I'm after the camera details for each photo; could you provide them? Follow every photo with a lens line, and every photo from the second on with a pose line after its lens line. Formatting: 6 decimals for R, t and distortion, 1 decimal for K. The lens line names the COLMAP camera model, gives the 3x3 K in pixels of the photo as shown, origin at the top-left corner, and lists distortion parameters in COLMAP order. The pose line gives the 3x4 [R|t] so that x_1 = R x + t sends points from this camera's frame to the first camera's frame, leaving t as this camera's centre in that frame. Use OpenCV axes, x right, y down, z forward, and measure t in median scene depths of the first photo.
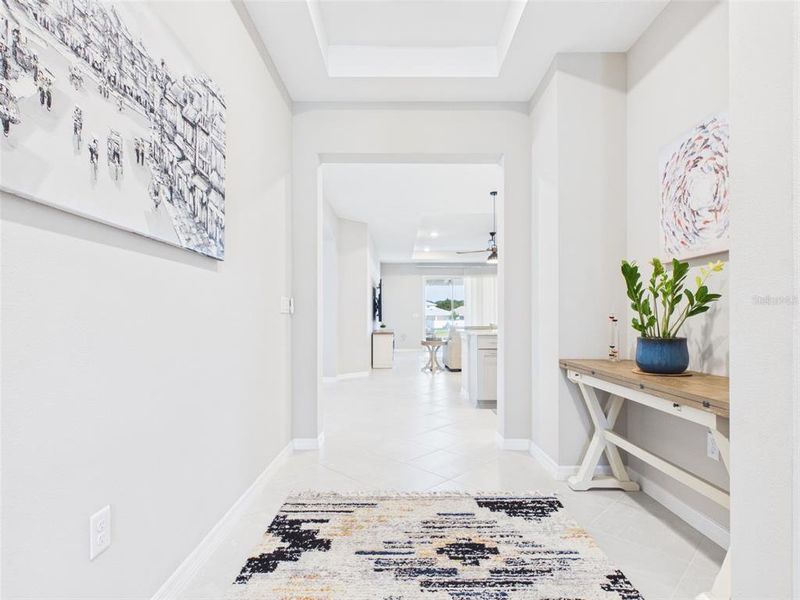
lens RADIAL K [[423.7, 0, 400.3], [0, 423.7, 315.0], [0, 0, 1]] dist [0.001192, -0.000706]
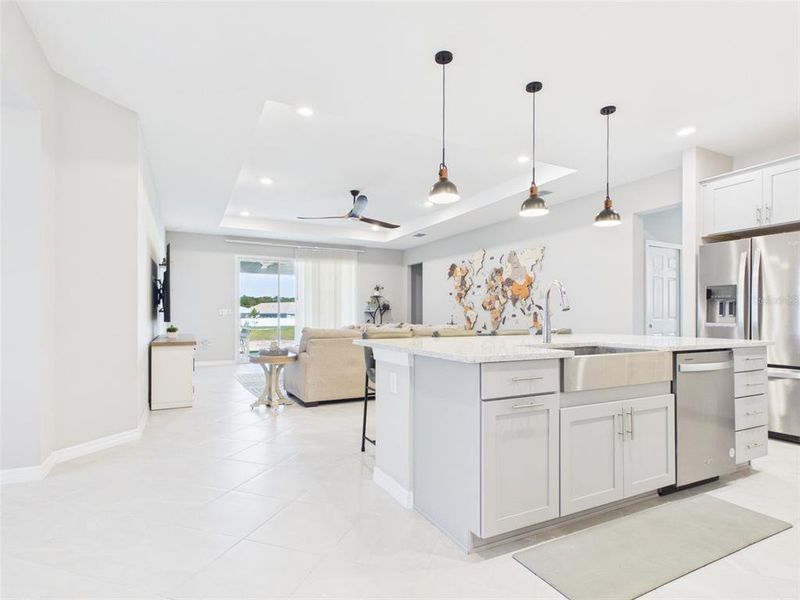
lens RADIAL K [[423.7, 0, 400.3], [0, 423.7, 315.0], [0, 0, 1]] dist [0.001192, -0.000706]
pose [[0.894148, 0.001700, 0.447767, -0.022043], [-0.003910, 0.999984, 0.004011, 0.002772], [-0.447754, -0.005337, 0.894141, 0.356182]]
